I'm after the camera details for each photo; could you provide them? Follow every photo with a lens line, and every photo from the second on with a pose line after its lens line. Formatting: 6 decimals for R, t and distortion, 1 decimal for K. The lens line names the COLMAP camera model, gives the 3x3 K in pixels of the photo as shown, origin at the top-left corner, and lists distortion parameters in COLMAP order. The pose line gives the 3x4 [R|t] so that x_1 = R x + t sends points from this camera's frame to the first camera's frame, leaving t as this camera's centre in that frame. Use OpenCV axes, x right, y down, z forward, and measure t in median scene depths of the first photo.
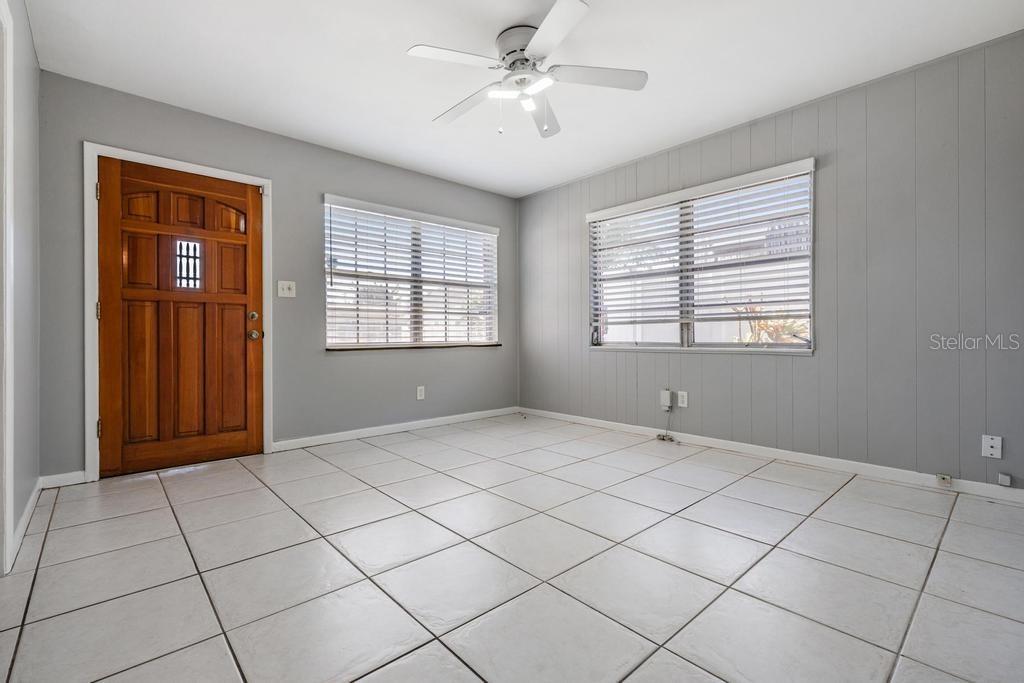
lens RADIAL K [[458.0, 0, 512.0], [0, 458.0, 341.5], [0, 0, 1]] dist [0.000365, 0.000052]
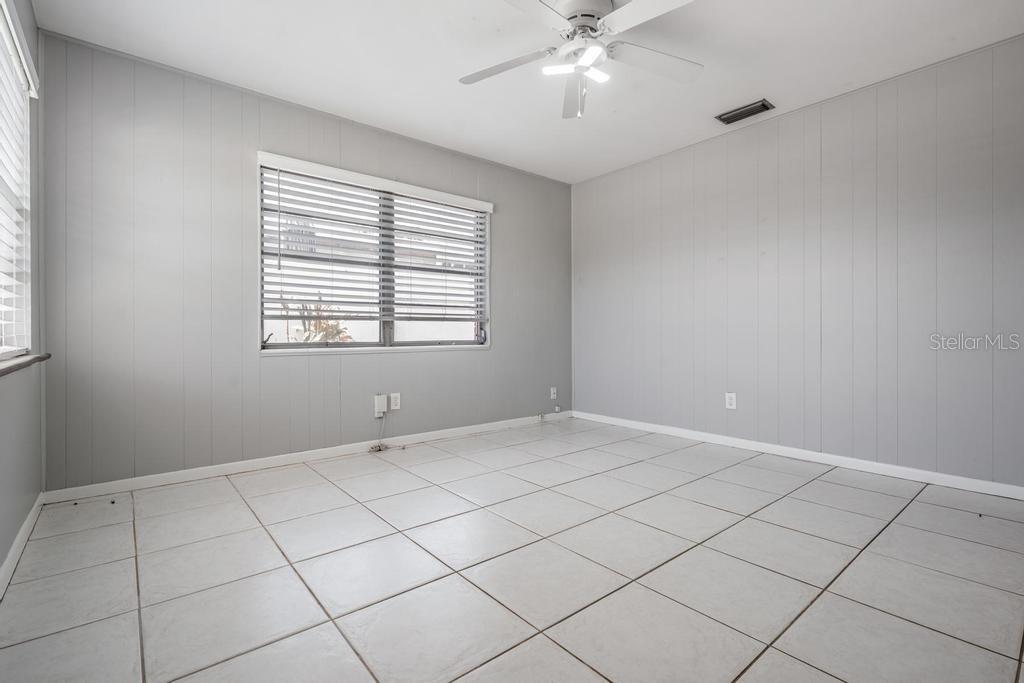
lens RADIAL K [[470.5, 0, 512.8], [0, 470.5, 335.7], [0, 0, 1]] dist [0.000481, 0.000035]
pose [[0.039890, -0.005890, 0.999187, -0.593563], [0.008735, 0.999946, 0.005546, -0.013729], [-0.999166, 0.008507, 0.039940, 0.716813]]
